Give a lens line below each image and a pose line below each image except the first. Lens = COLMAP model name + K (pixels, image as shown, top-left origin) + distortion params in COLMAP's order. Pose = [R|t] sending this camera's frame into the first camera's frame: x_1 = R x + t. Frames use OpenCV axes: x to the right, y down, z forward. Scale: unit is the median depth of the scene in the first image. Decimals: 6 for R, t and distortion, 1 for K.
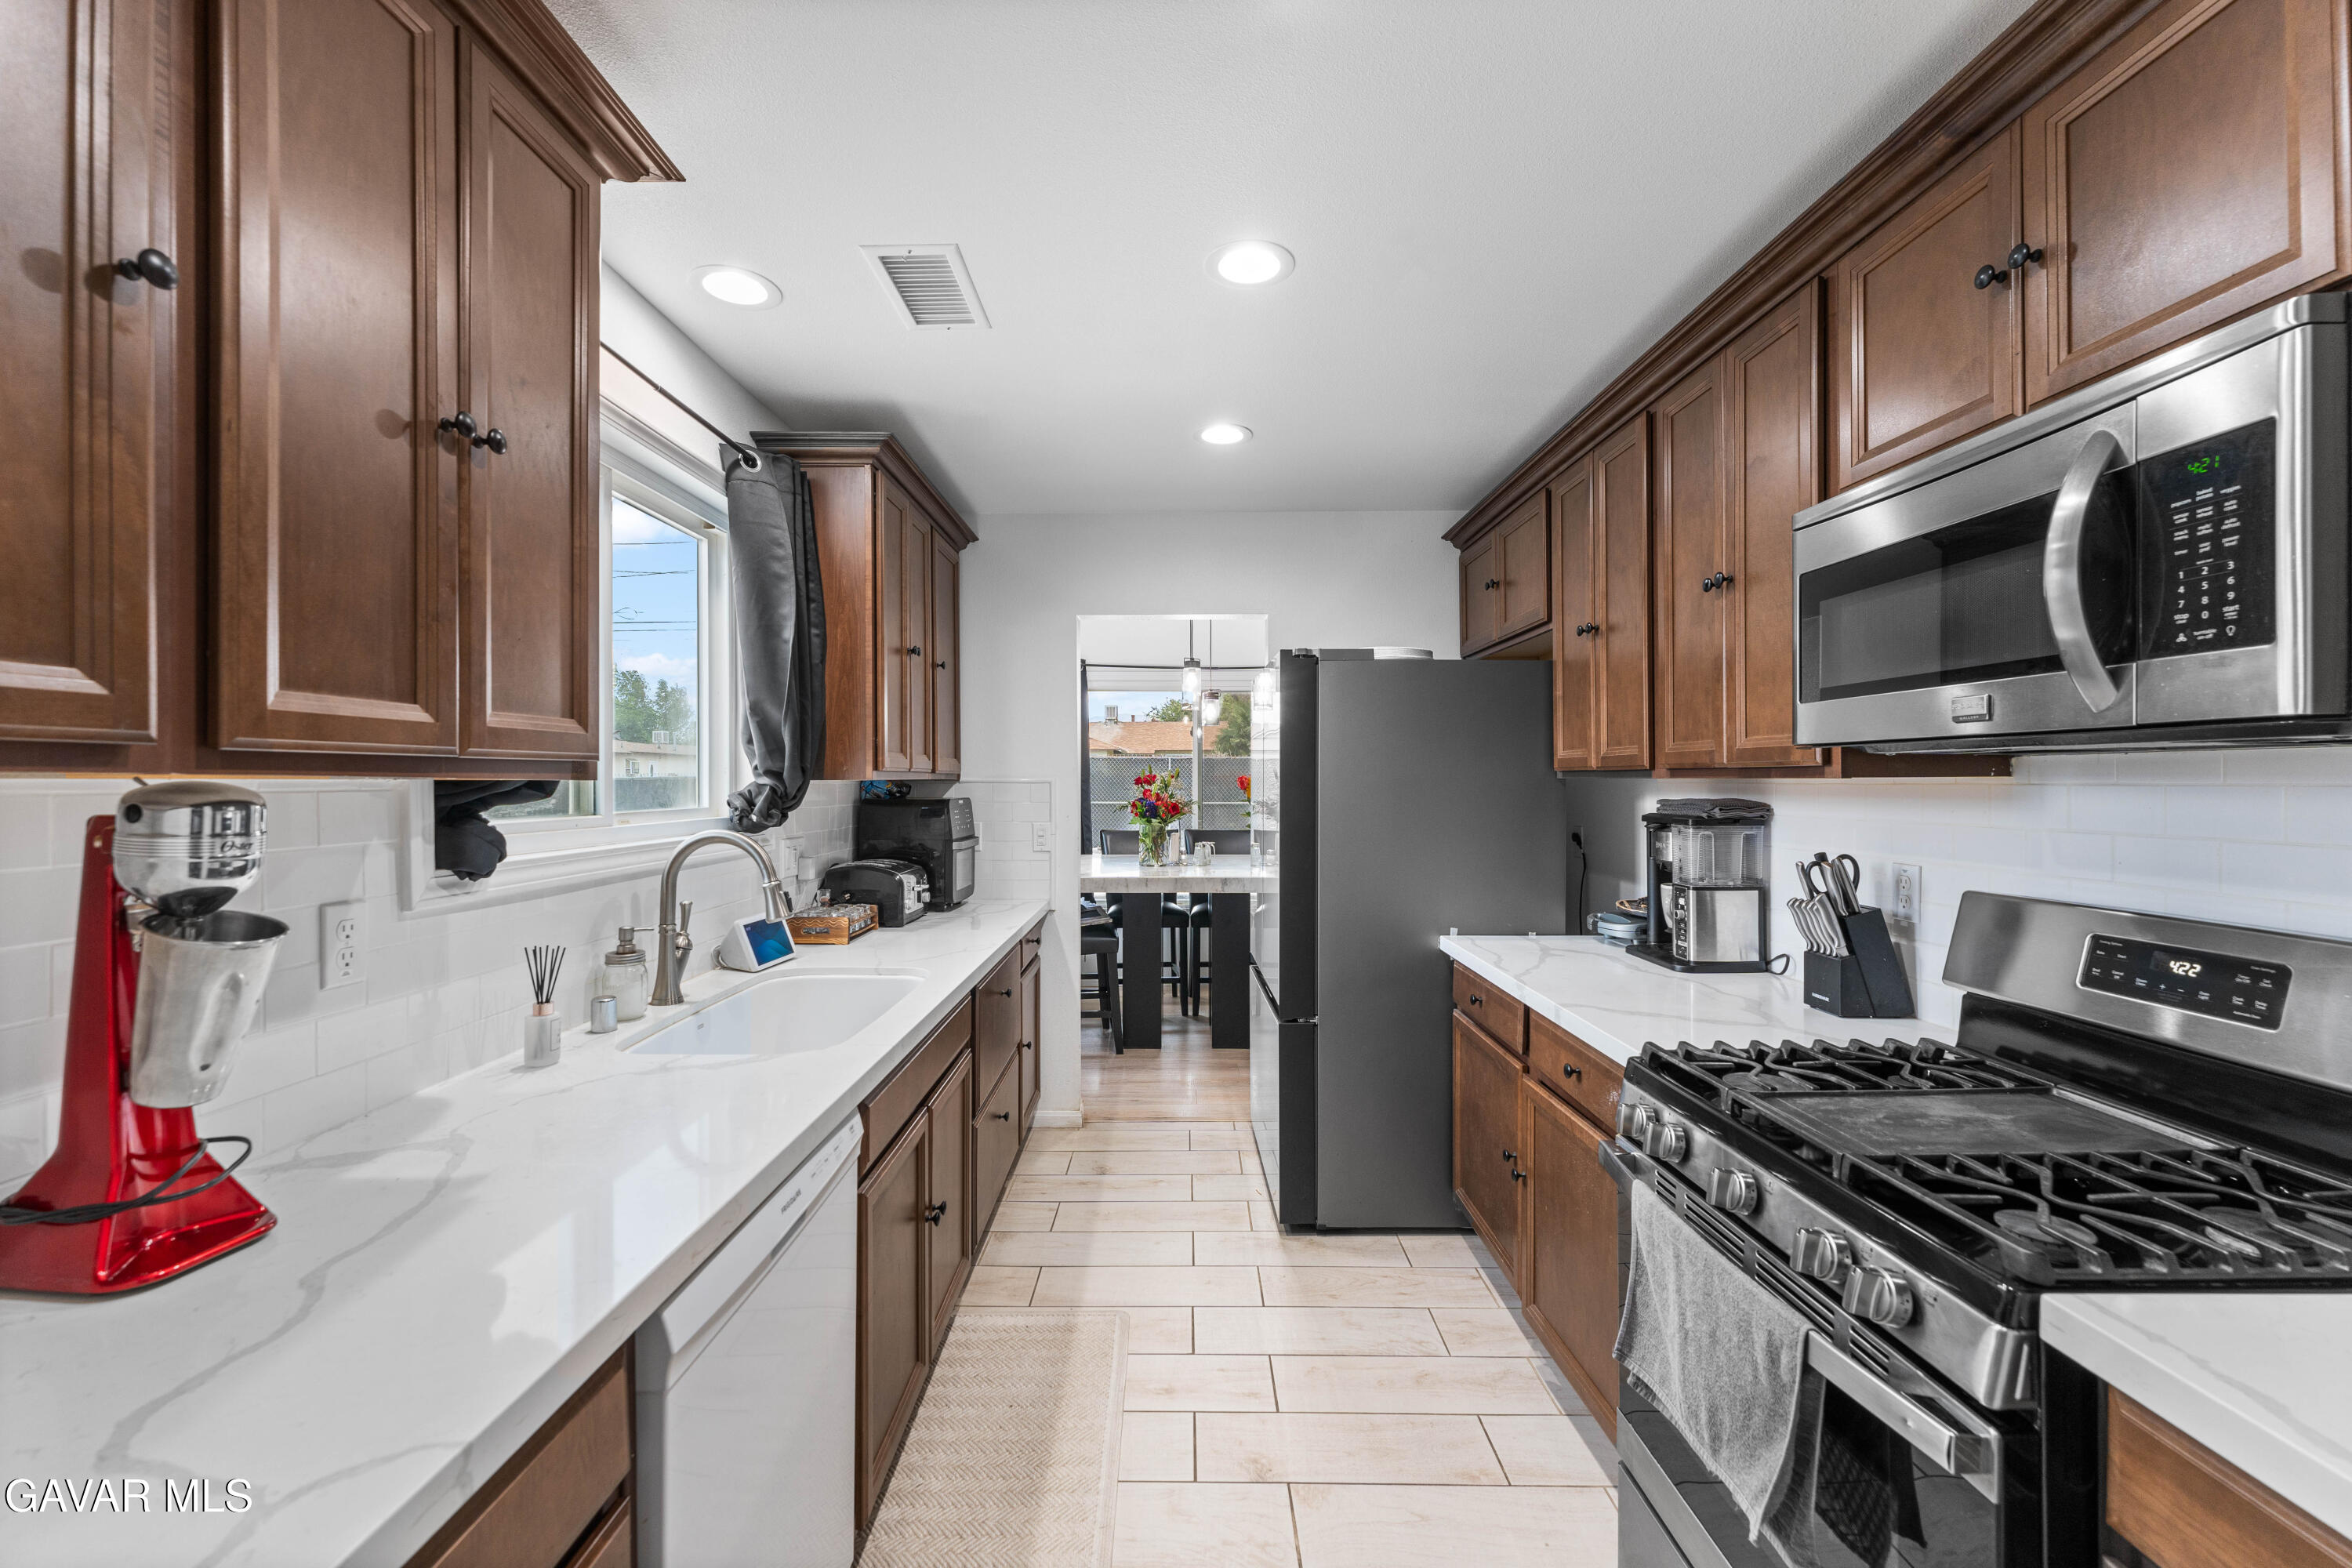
lens RADIAL K [[933.9, 0, 1174.8], [0, 933.9, 764.7], [0, 0, 1]] dist [0.001321, -0.000013]
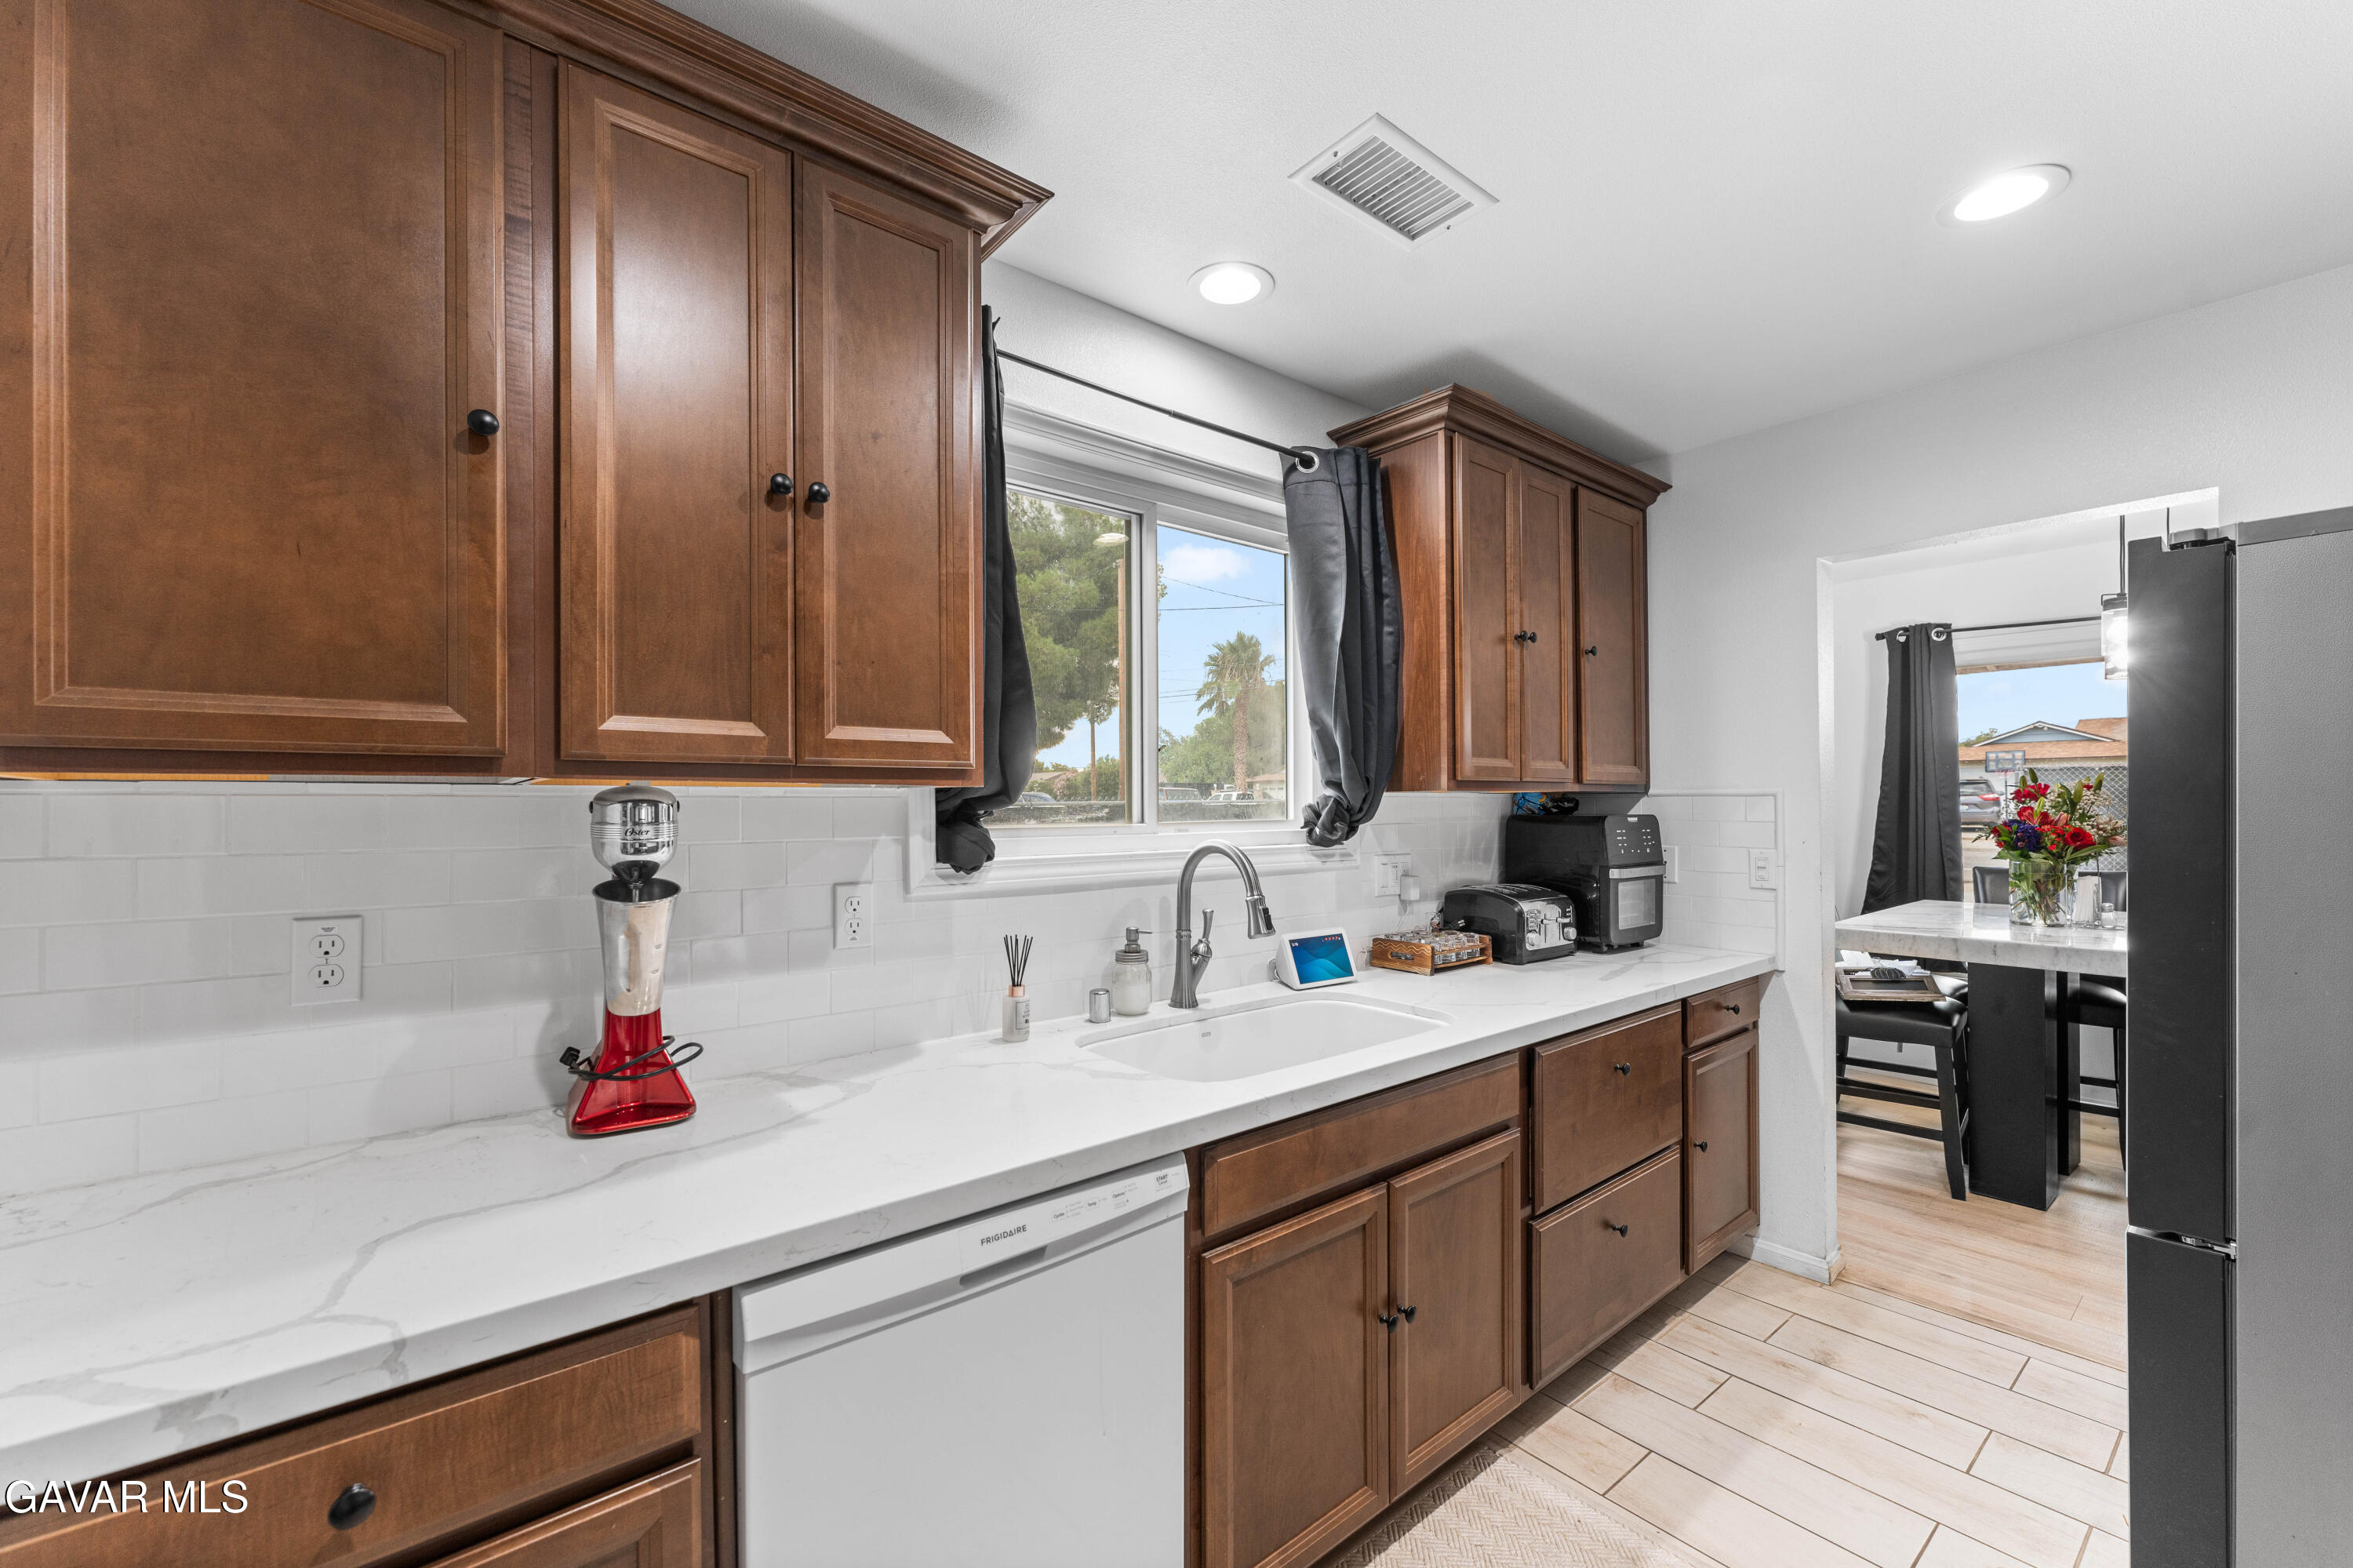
lens RADIAL K [[946.2, 0, 1170.1], [0, 946.2, 794.6], [0, 0, 1]] dist [0.001223, 0.000090]
pose [[0.641016, -0.008462, -0.767481, 0.203889], [0.016064, 0.999868, 0.002393, 0.014879], [0.767360, -0.013863, 0.641067, 0.257782]]
